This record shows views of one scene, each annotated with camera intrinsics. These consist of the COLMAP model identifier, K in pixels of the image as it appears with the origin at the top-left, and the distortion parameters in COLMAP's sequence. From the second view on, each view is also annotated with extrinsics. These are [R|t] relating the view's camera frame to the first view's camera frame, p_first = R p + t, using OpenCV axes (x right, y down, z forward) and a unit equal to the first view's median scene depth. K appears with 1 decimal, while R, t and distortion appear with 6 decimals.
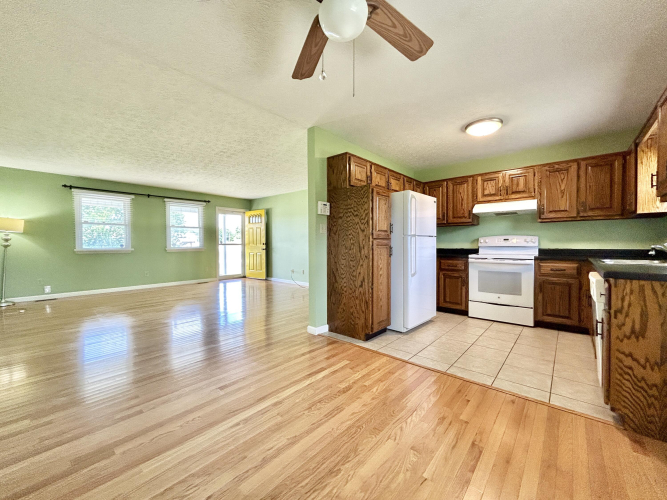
lens RADIAL K [[271.3, 0, 331.1], [0, 271.3, 248.8], [0, 0, 1]] dist [-0.004601, 0.001242]
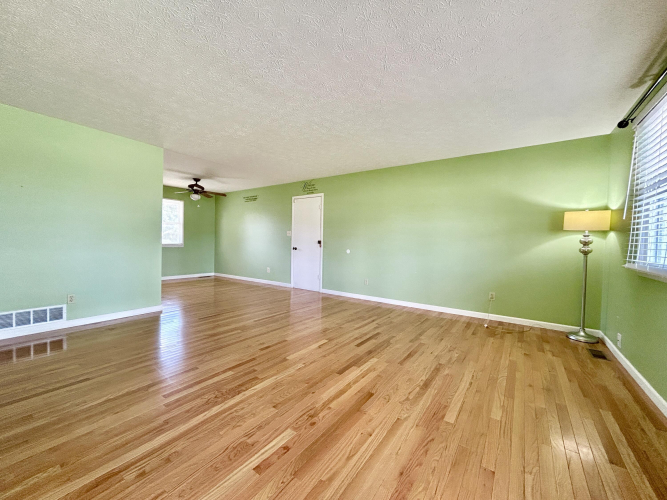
lens RADIAL K [[271.3, 0, 326.7], [0, 271.3, 247.0], [0, 0, 1]] dist [-0.004601, 0.001242]
pose [[-0.995749, -0.018815, -0.090166, -0.693534], [-0.022481, 0.998954, 0.039809, -0.048749], [0.089322, 0.041667, -0.995131, 2.206287]]
